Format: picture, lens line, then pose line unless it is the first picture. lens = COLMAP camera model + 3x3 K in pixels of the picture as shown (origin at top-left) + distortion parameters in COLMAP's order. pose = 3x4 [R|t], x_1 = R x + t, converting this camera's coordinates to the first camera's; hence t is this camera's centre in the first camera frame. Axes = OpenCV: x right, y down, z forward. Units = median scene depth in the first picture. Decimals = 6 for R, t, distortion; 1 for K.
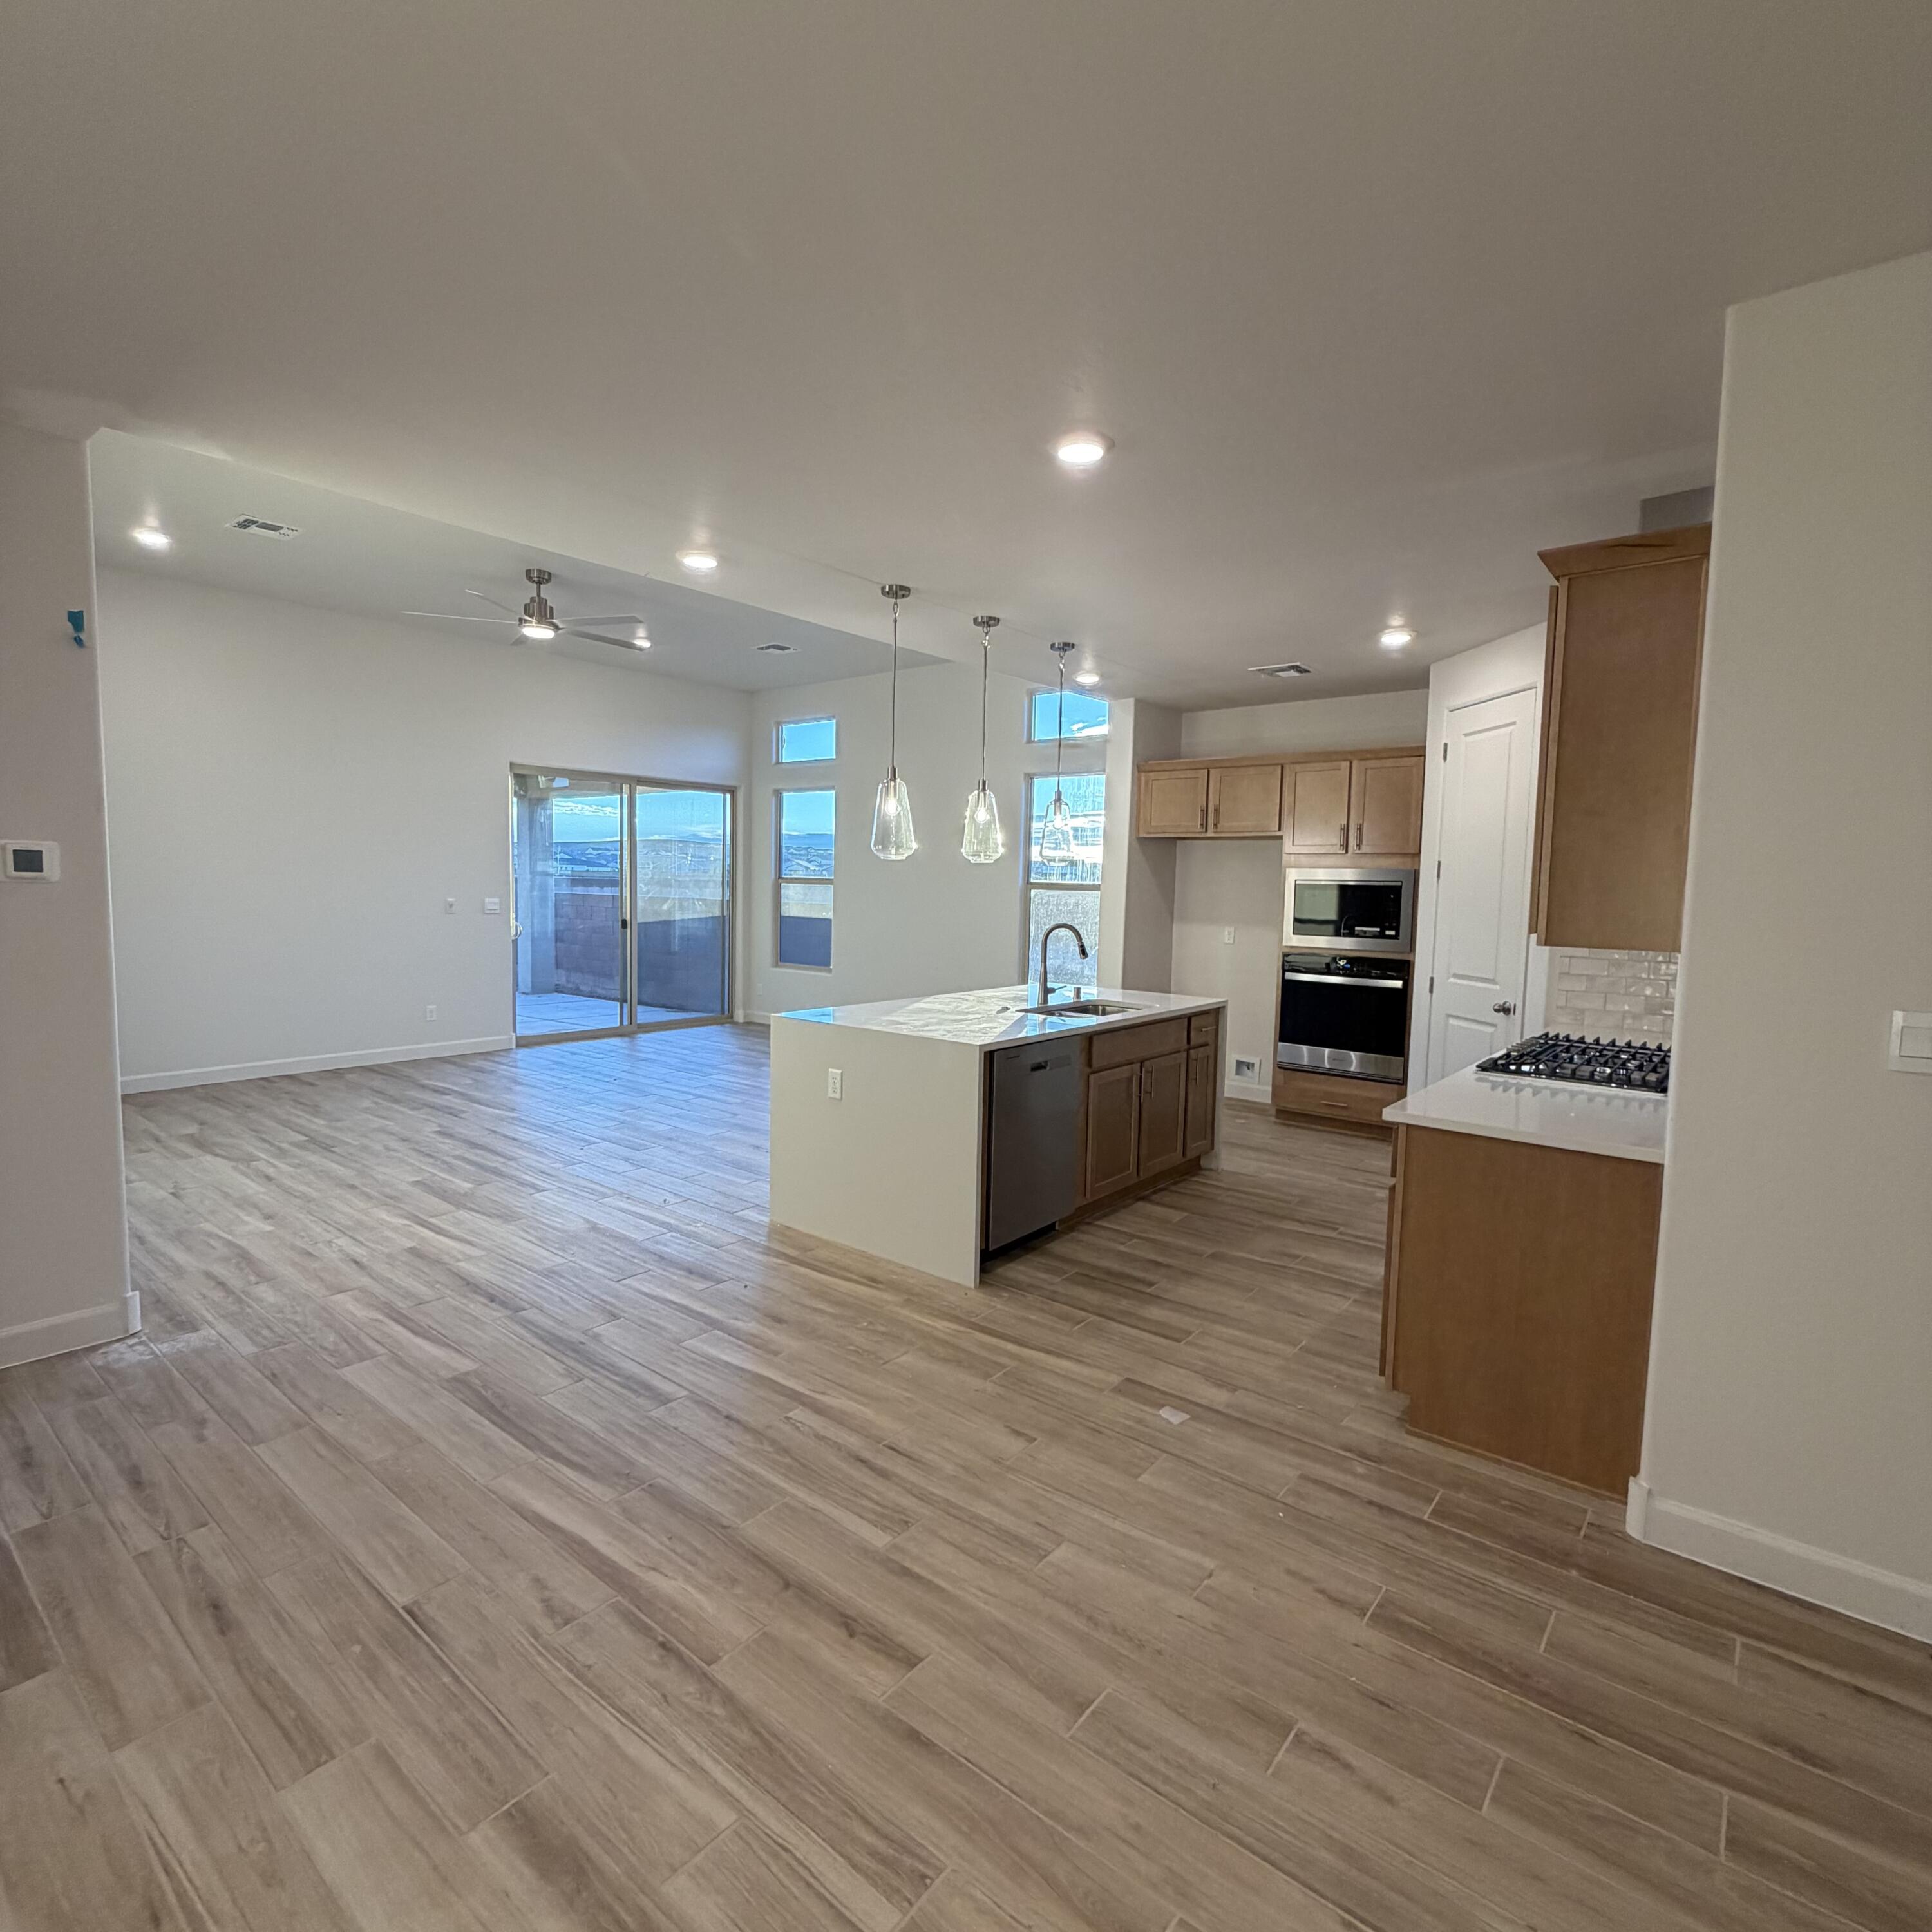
lens RADIAL K [[1026.8, 0, 964.2], [0, 1026.8, 961.8], [0, 0, 1]] dist [-0.002673, 0.000806]
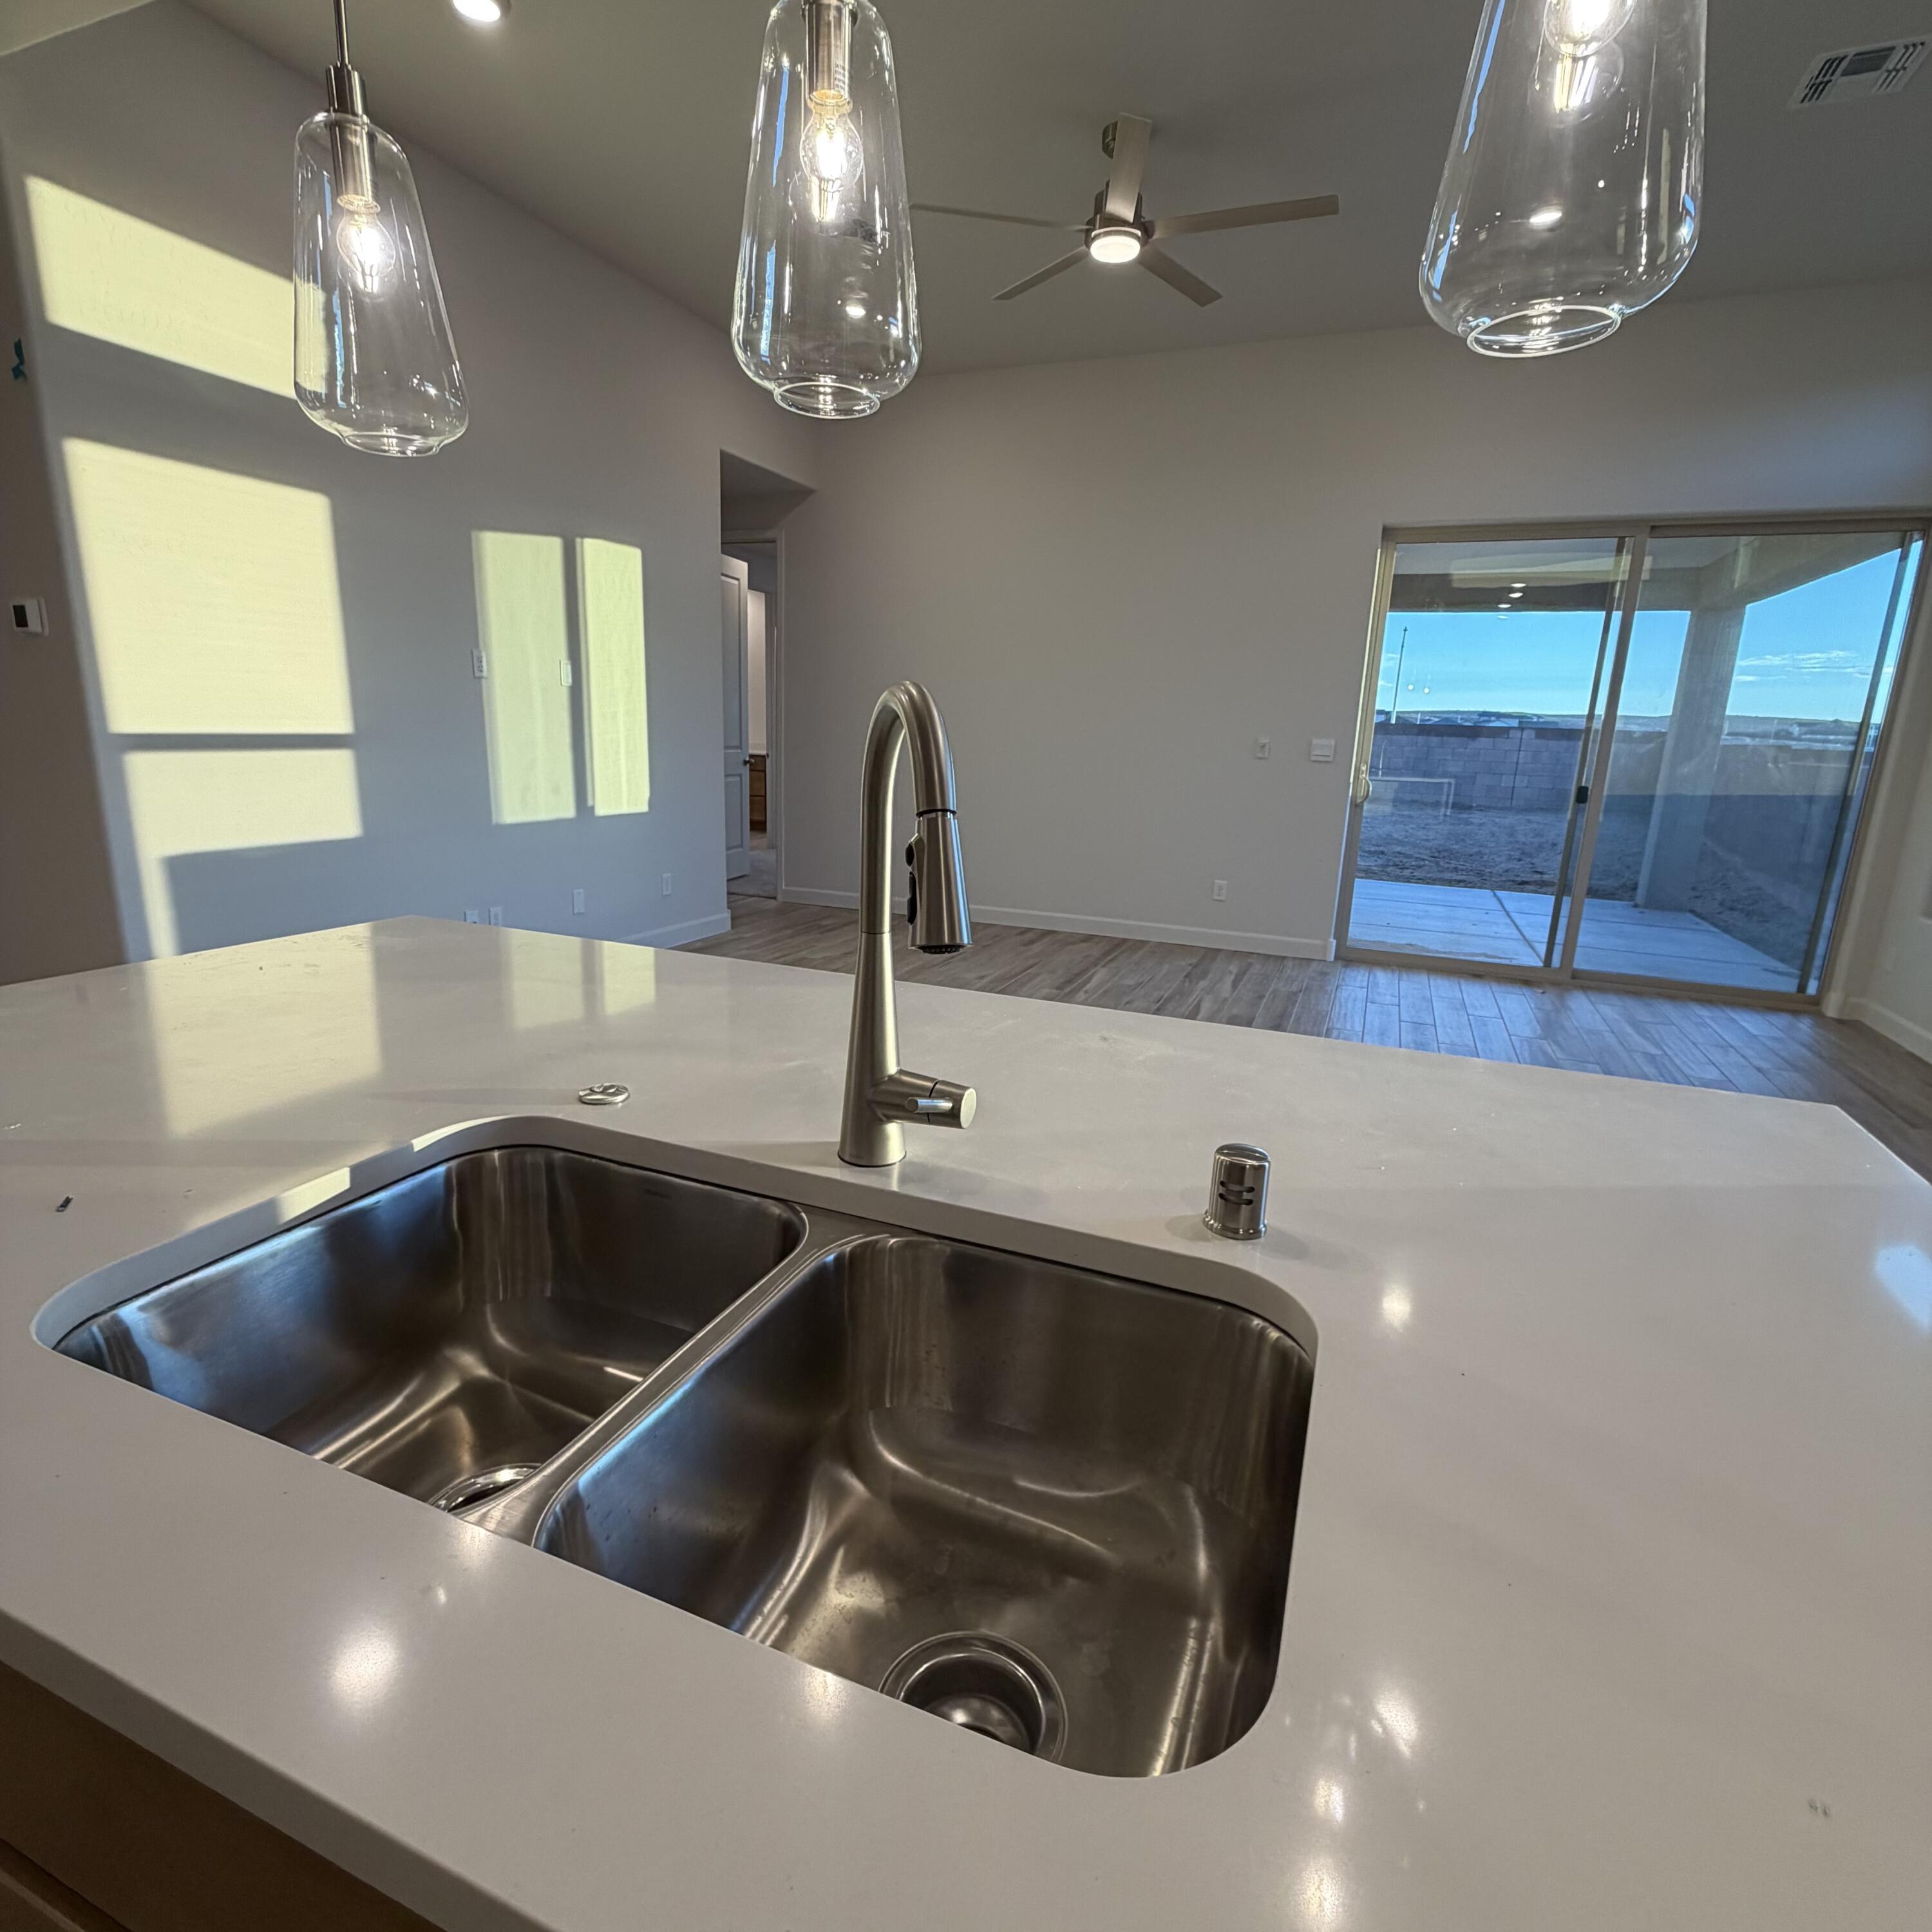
lens RADIAL K [[1033.2, 0, 970.0], [0, 1033.2, 960.4], [0, 0, 1]] dist [-0.000085, 0.000835]
pose [[0.296022, 0.200551, -0.933890, 0.294721], [-0.102977, 0.978712, 0.177536, -0.031674], [0.949614, 0.043615, 0.310372, 1.159118]]
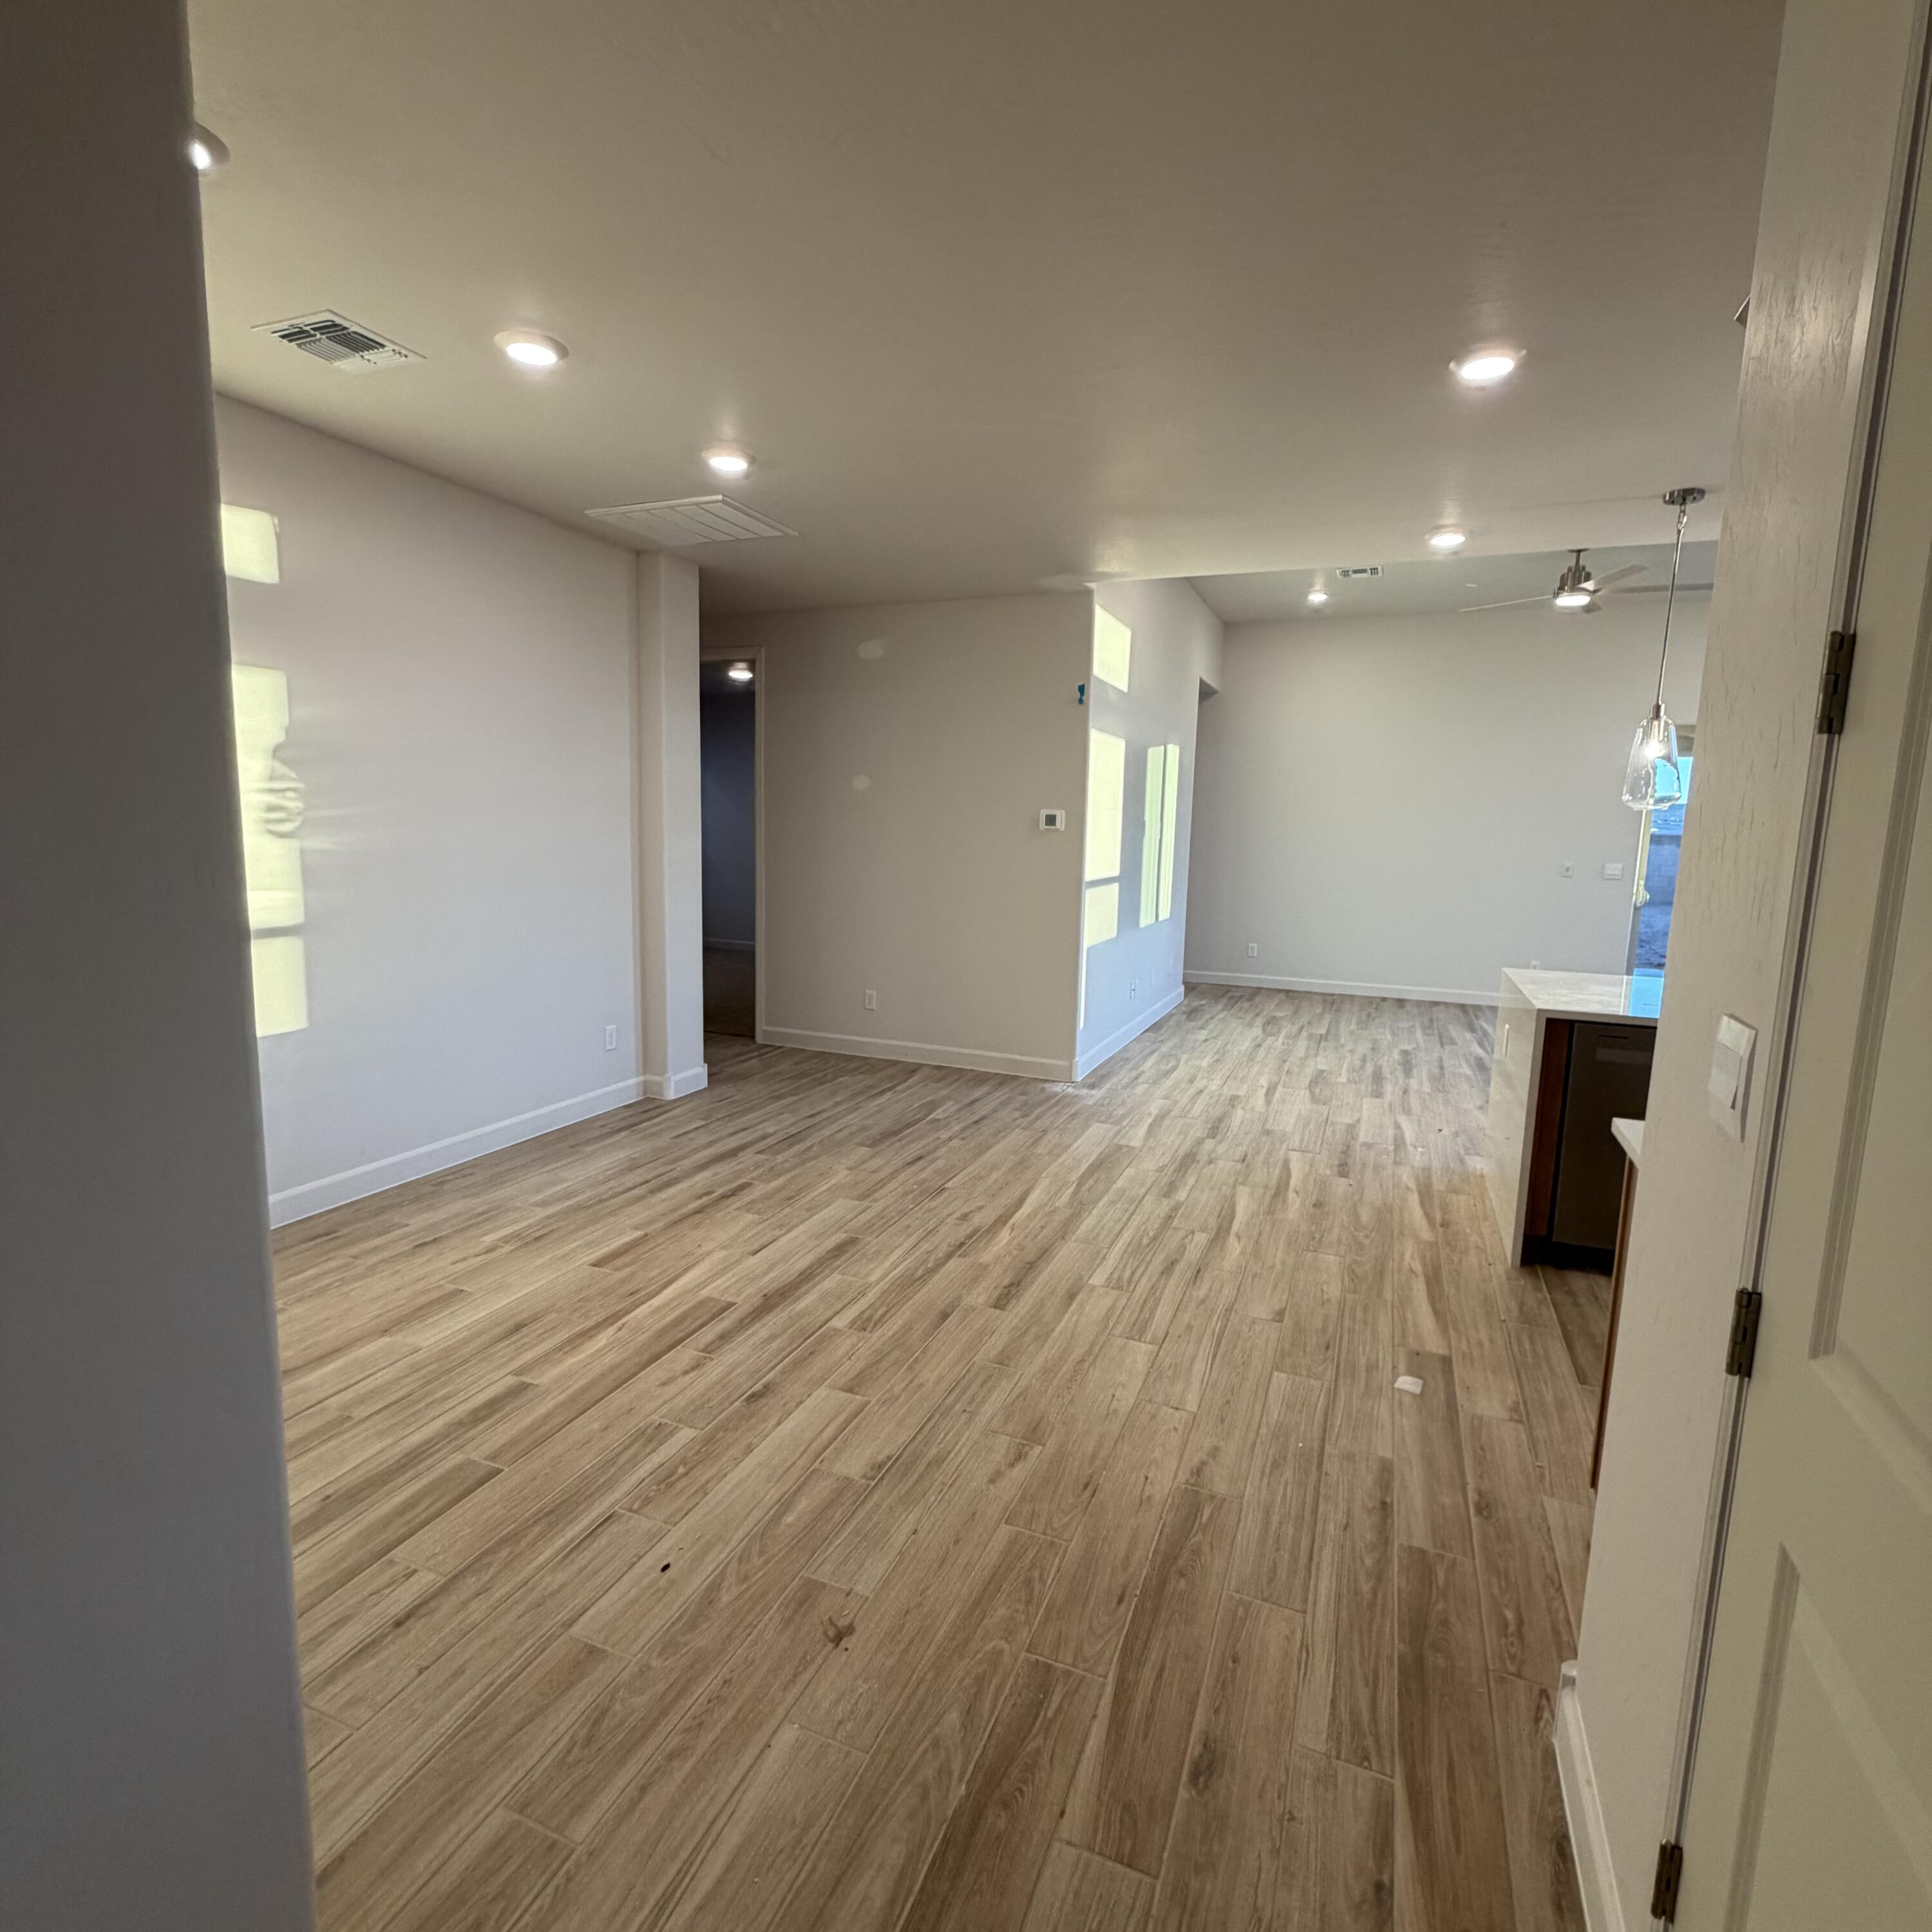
lens RADIAL K [[1026.8, 0, 964.2], [0, 1026.8, 961.8], [0, 0, 1]] dist [-0.002673, 0.000806]
pose [[0.286490, 0.114685, -0.951194, 0.661716], [-0.095030, 0.991316, 0.090900, 0.004126], [0.953359, 0.064350, 0.294901, 0.210054]]
